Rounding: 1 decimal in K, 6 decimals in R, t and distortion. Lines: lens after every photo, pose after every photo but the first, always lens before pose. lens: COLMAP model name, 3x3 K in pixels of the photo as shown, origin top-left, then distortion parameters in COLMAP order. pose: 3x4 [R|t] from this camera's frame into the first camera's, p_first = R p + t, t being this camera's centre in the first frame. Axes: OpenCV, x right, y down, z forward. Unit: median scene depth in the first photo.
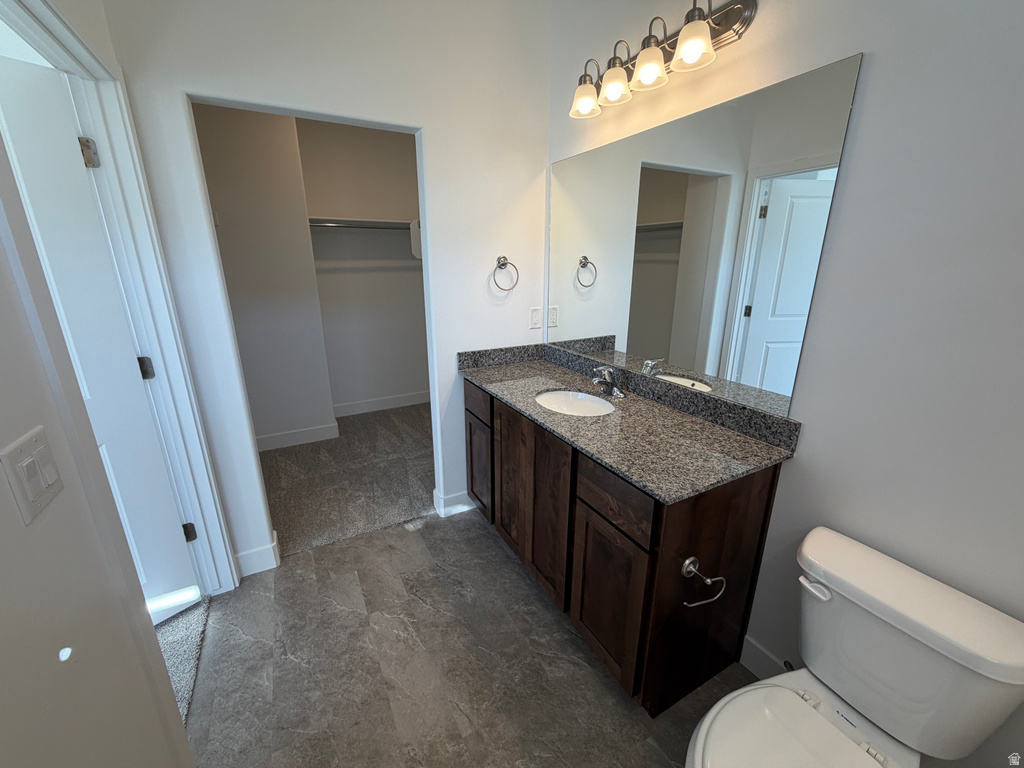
lens RADIAL K [[405.3, 0, 510.0], [0, 405.3, 383.5], [0, 0, 1]] dist [-0.008721, 0.000847]
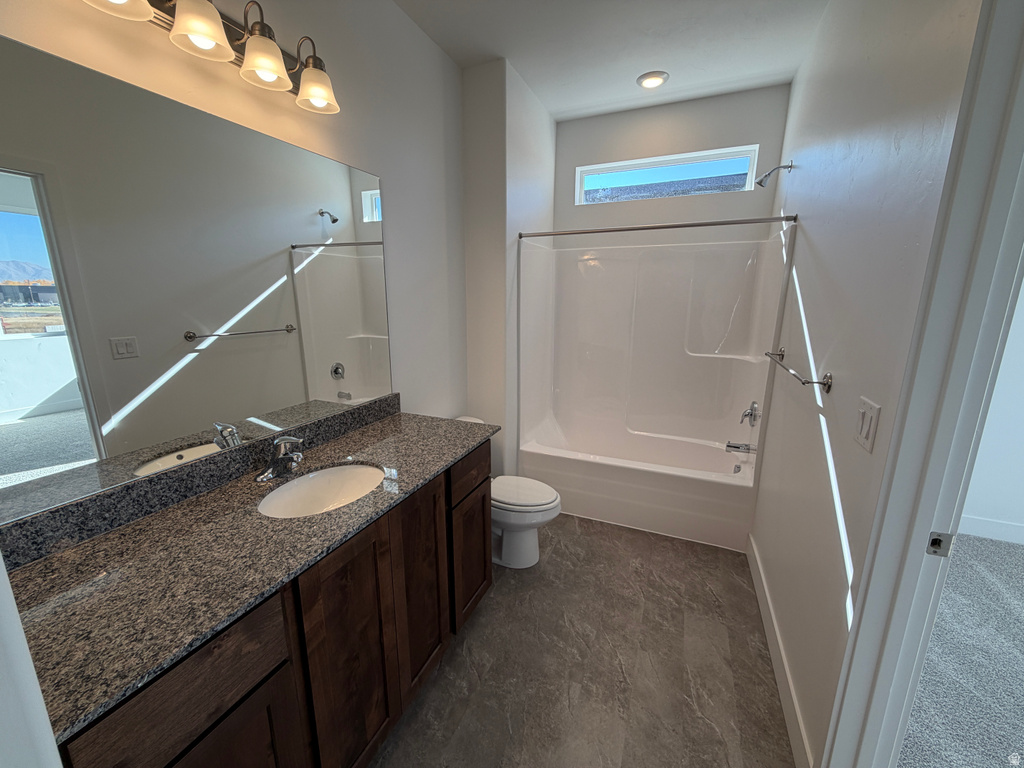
lens RADIAL K [[405.3, 0, 511.1], [0, 405.3, 381.5], [0, 0, 1]] dist [-0.008721, 0.000847]
pose [[-0.623609, -0.163808, 0.764382, -0.651981], [0.221503, 0.900700, 0.373732, -0.368306], [-0.749699, 0.402375, -0.525400, 1.229107]]
